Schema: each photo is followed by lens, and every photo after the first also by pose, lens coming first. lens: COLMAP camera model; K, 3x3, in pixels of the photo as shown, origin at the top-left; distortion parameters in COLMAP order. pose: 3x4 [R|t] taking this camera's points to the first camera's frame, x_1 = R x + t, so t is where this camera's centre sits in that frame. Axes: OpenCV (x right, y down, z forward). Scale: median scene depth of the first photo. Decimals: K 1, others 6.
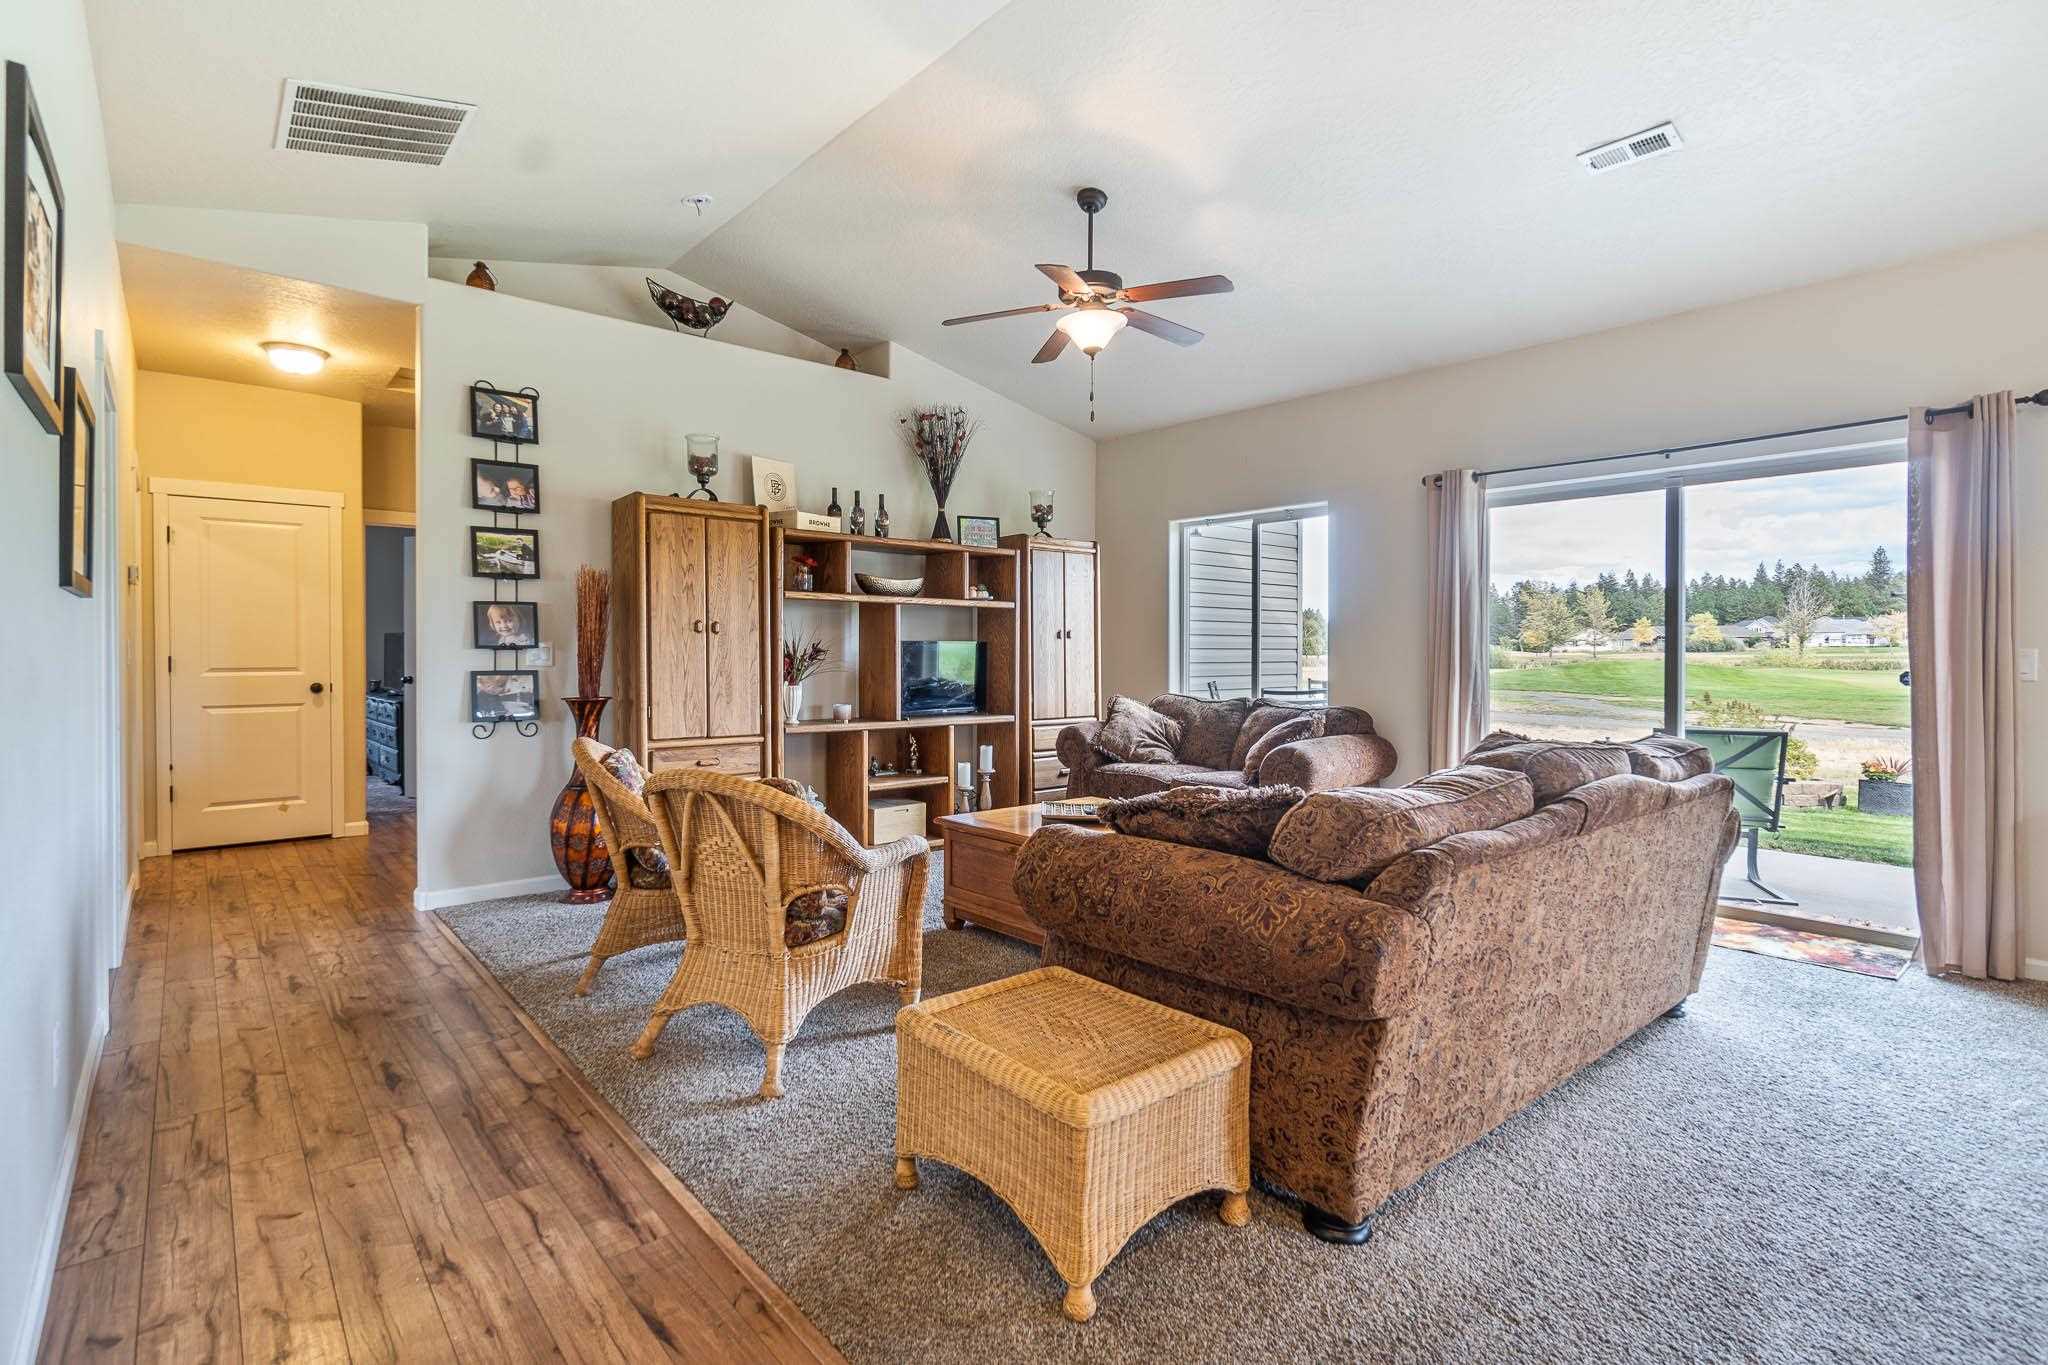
lens RADIAL K [[979.2, 0, 1021.7], [0, 979.2, 667.9], [0, 0, 1]] dist [-0.000924, 0.001769]
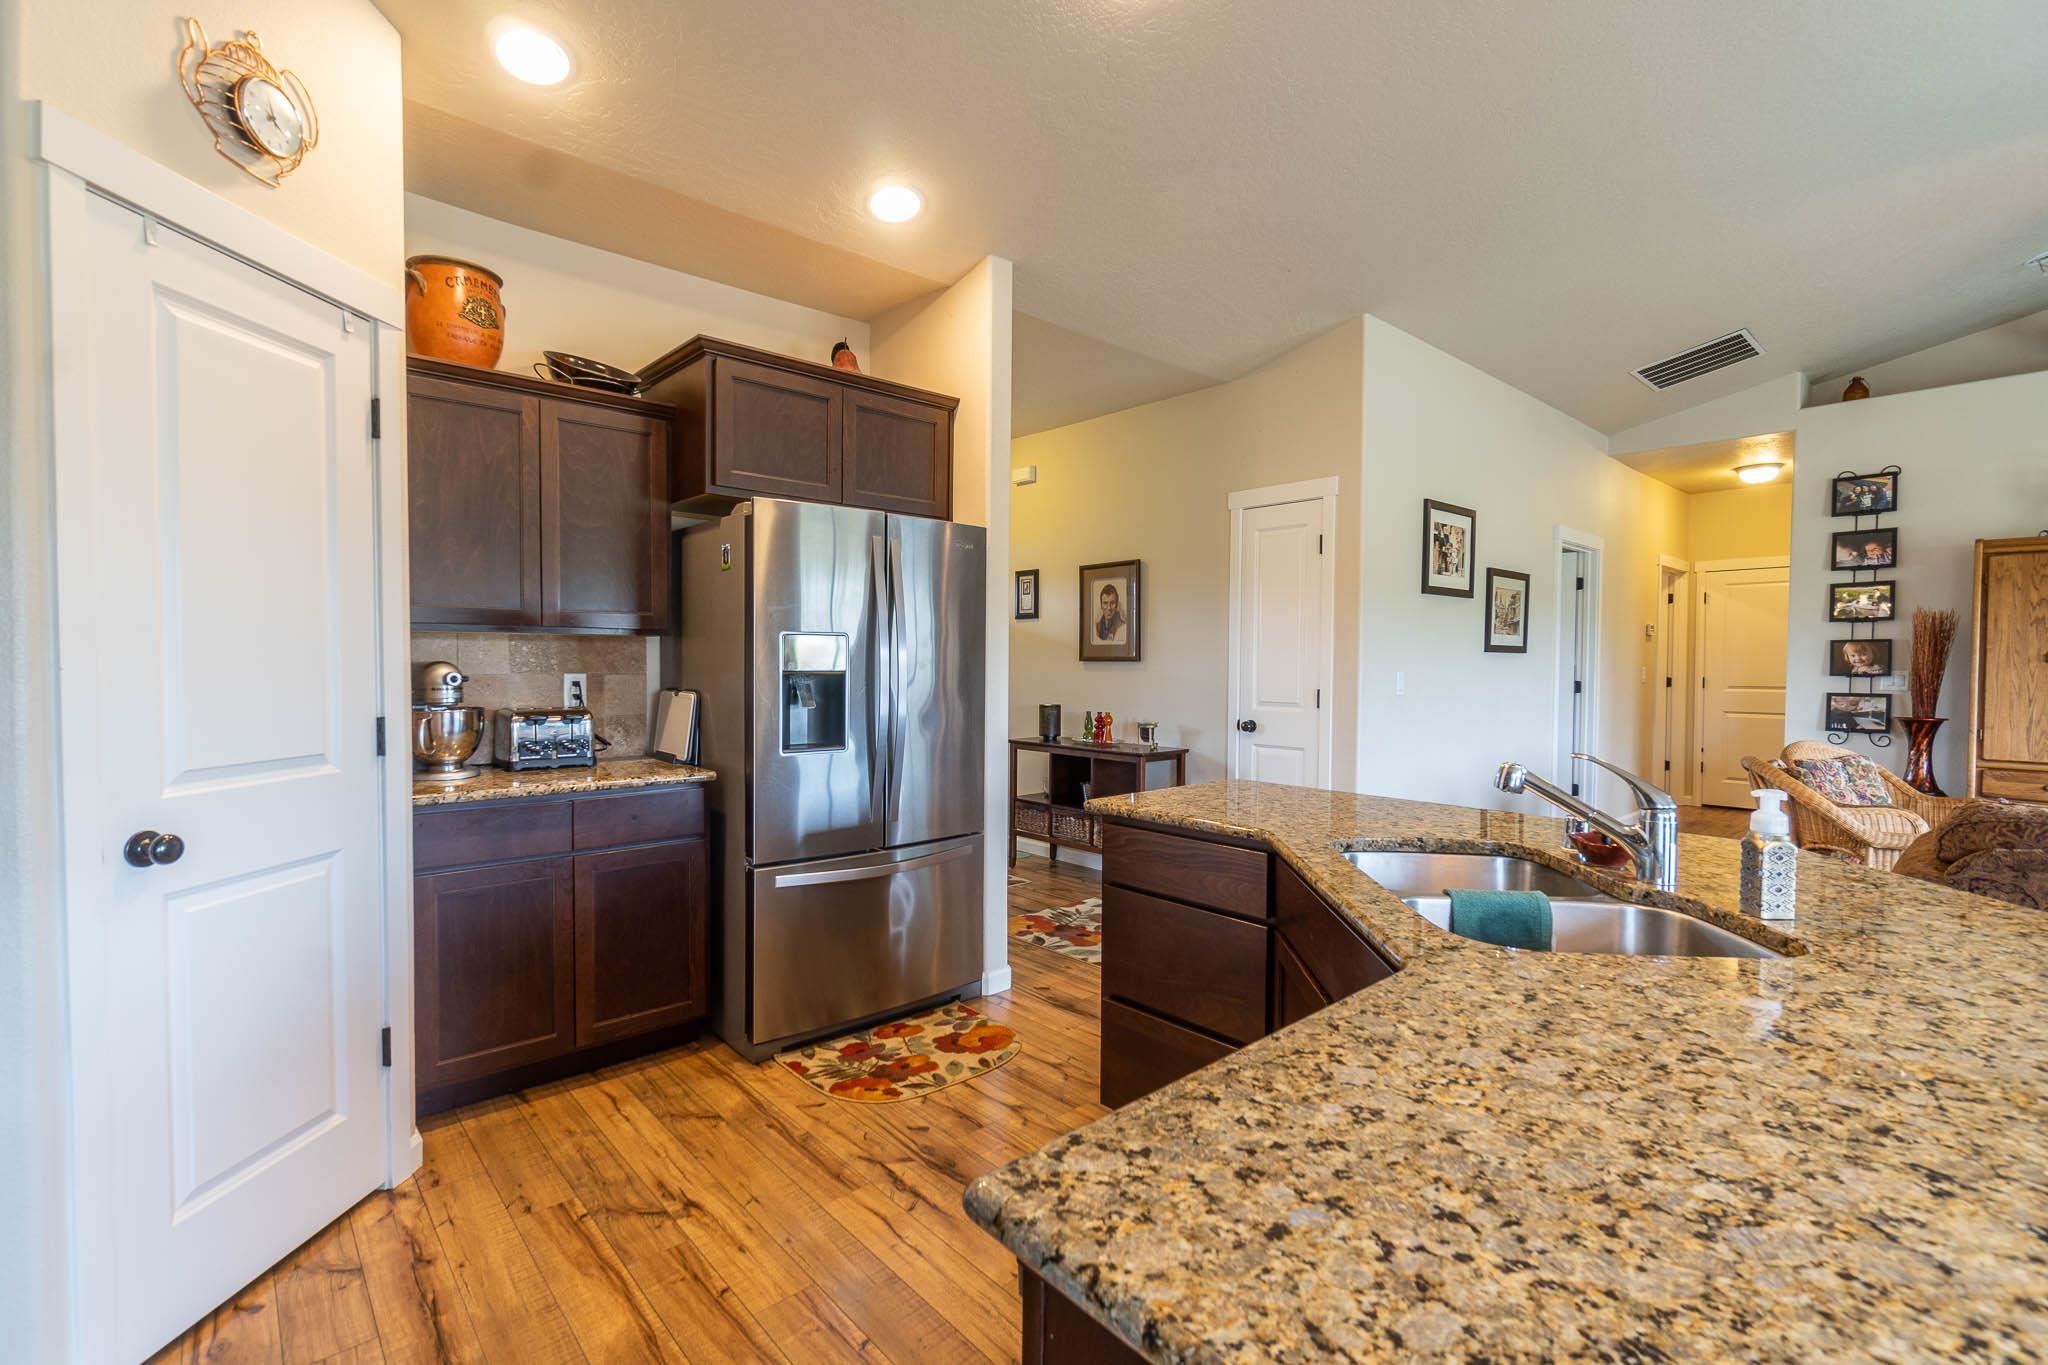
lens RADIAL K [[887.3, 0, 1010.1], [0, 887.3, 677.6], [0, 0, 1]] dist [0.000526, 0.001066]
pose [[0.003546, 0.016600, -0.999856, 0.628242], [-0.023077, 0.999597, 0.016514, -0.011154], [0.999727, 0.023015, 0.003928, -0.116695]]
